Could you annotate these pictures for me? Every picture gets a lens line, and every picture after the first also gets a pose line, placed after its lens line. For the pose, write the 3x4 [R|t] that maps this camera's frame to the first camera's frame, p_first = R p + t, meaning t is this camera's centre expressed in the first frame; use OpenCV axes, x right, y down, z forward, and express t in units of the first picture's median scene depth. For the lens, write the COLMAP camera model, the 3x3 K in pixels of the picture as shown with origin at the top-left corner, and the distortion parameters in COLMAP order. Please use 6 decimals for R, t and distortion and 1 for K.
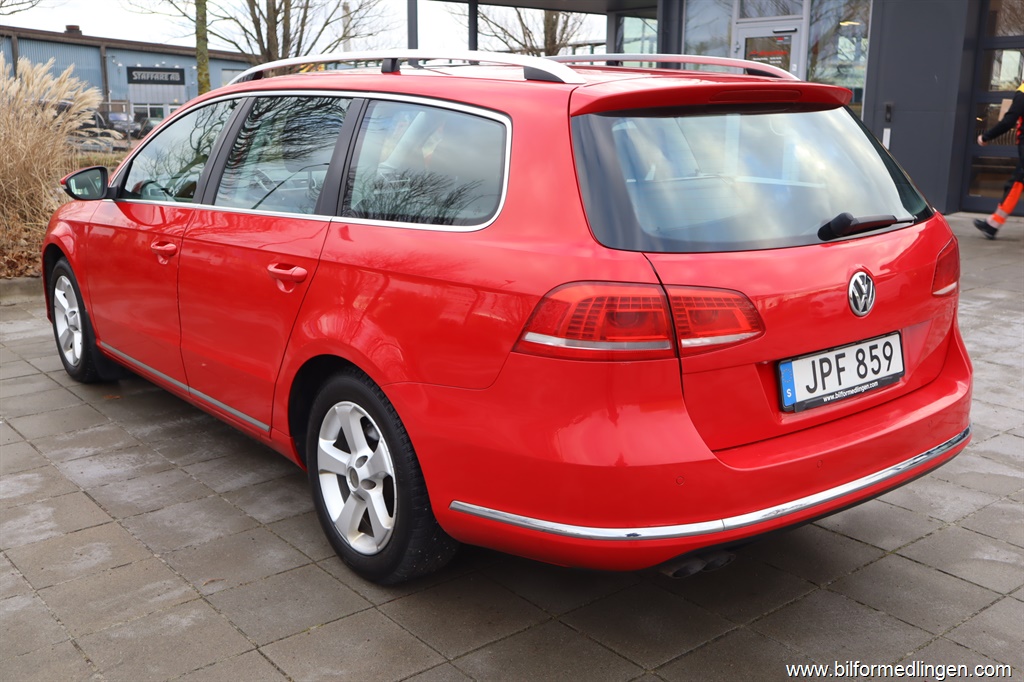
lens RADIAL K [[1018.2, 0, 536.1], [0, 1018.2, 339.8], [0, 0, 1]] dist [-0.000471, 0.003602]
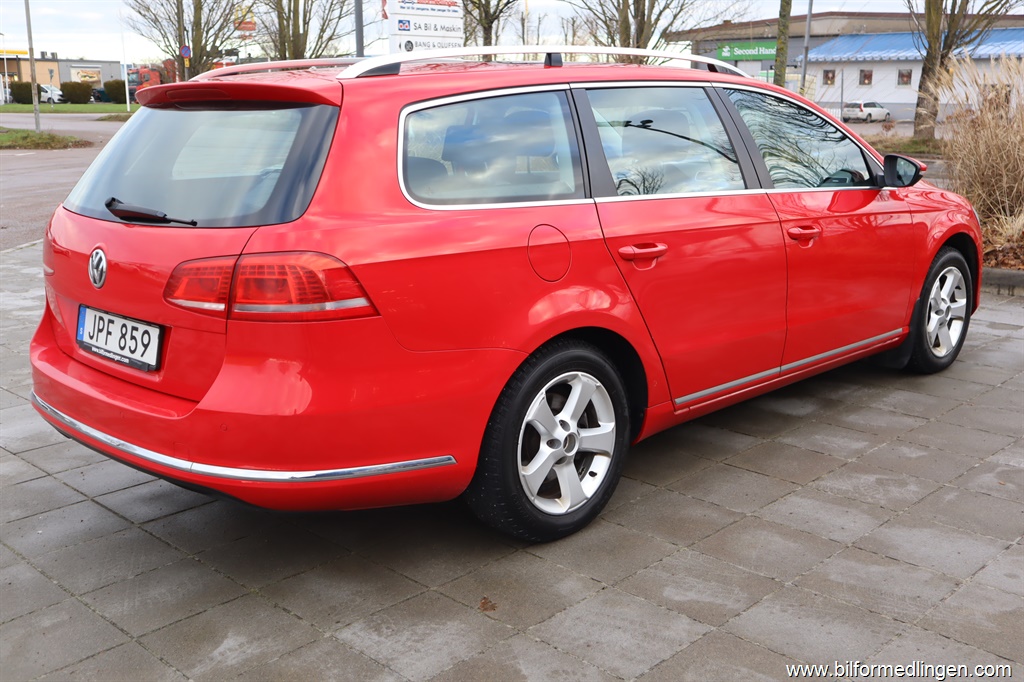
lens RADIAL K [[1018.2, 0, 536.1], [0, 1018.2, 339.8], [0, 0, 1]] dist [-0.000471, 0.003602]
pose [[0.126638, 0.223483, -0.966446, 1.425760], [-0.215005, 0.957313, 0.193198, -0.280110], [0.968367, 0.183324, 0.169282, 1.227701]]
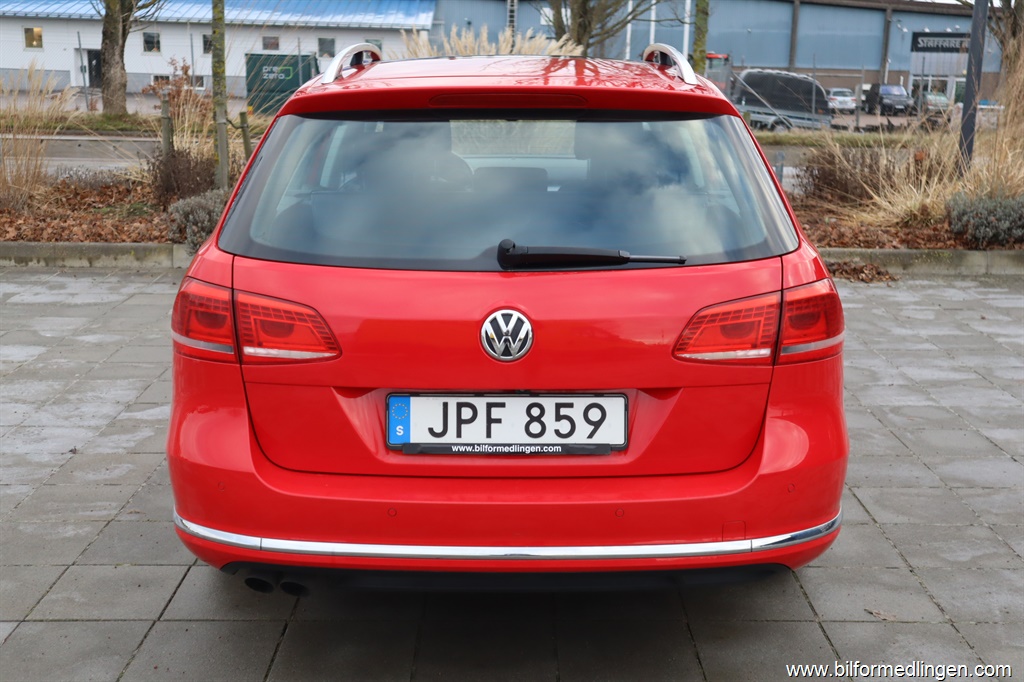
lens RADIAL K [[1210.0, 0, 545.7], [0, 1210.0, 341.1], [0, 0, 1]] dist [0.016455, 0.043733]
pose [[0.784826, 0.144993, -0.602515, 0.903883], [-0.152269, 0.987557, 0.039309, -0.080623], [0.600718, 0.060894, 0.797139, 0.200582]]
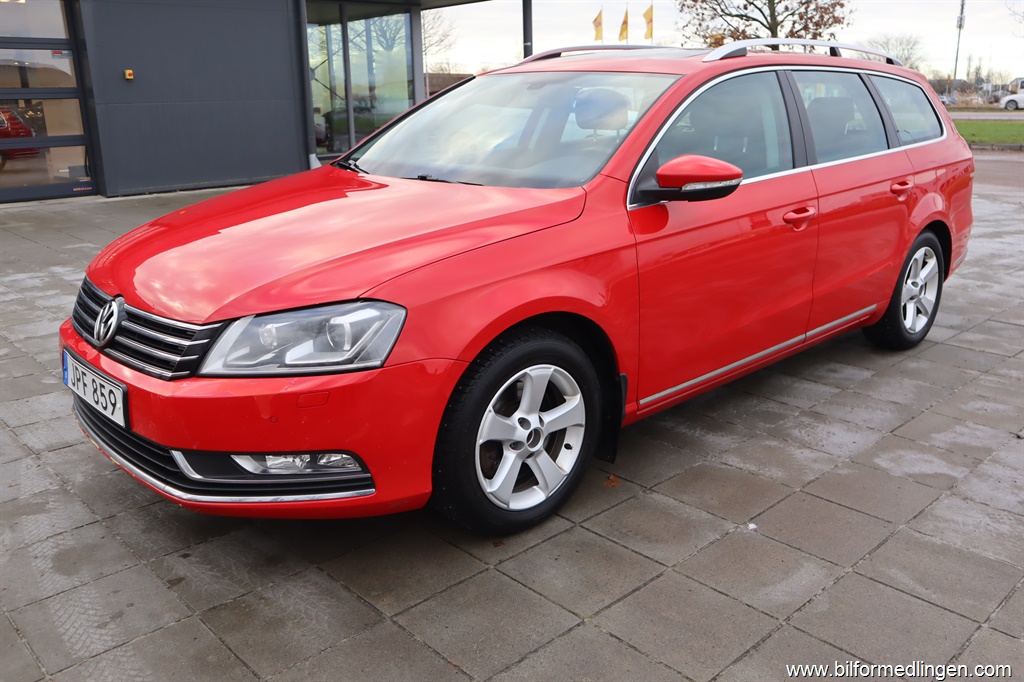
lens RADIAL K [[931.1, 0, 512.0], [0, 931.1, 341.0], [0, 0, 1]] dist [0.018484, 0.014454]
pose [[-0.092987, -0.279063, 0.955760, -1.800764], [0.223698, 0.929523, 0.293167, -0.440724], [-0.970213, 0.241062, -0.024008, 1.876185]]
